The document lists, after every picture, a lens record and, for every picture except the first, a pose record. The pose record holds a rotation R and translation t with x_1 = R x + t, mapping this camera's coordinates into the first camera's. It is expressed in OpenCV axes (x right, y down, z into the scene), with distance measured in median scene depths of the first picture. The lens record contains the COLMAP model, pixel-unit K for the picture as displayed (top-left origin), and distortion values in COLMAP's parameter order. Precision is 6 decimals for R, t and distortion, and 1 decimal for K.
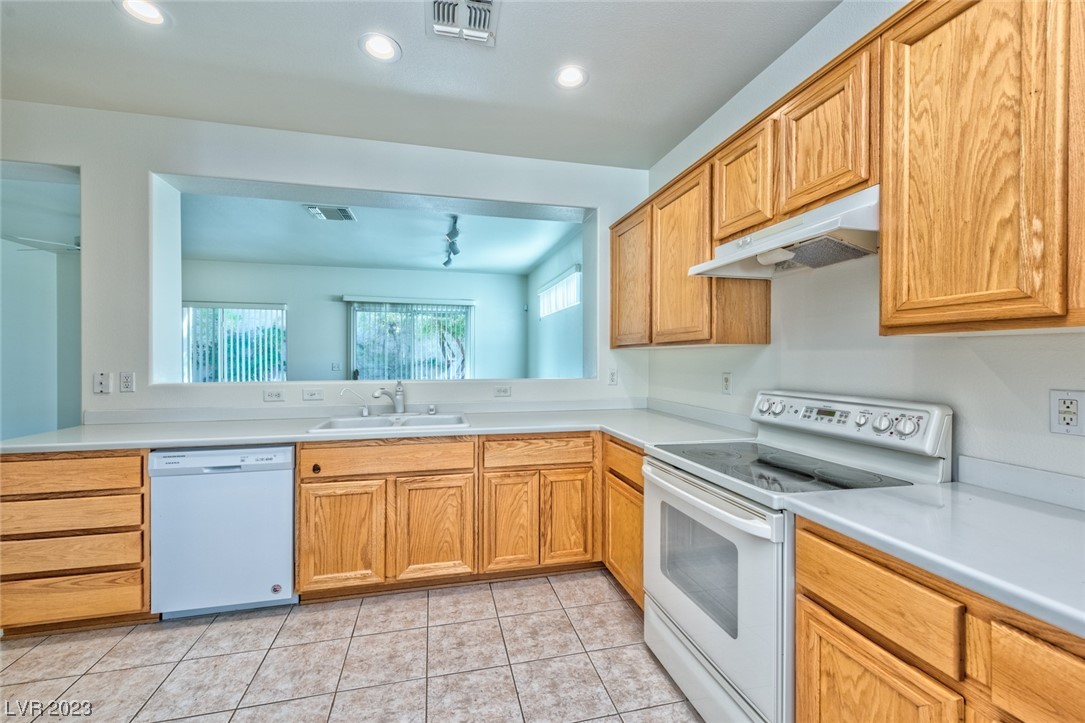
lens RADIAL K [[432.1, 0, 540.2], [0, 432.1, 360.5], [0, 0, 1]] dist [-0.001404, 0.000096]
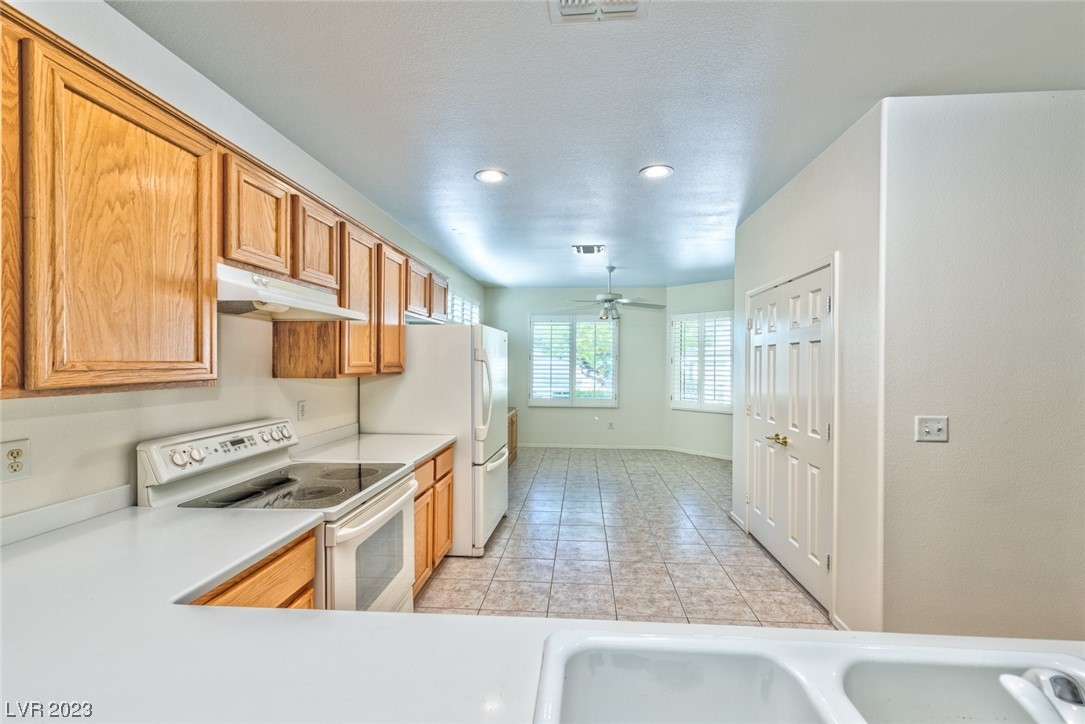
lens RADIAL K [[432.1, 0, 544.3], [0, 432.1, 363.3], [0, 0, 1]] dist [-0.001404, 0.000096]
pose [[-0.947935, -0.013423, 0.318182, -0.467354], [-0.011243, 0.999899, 0.008687, -0.106183], [-0.318266, 0.004657, -0.947990, 1.789640]]
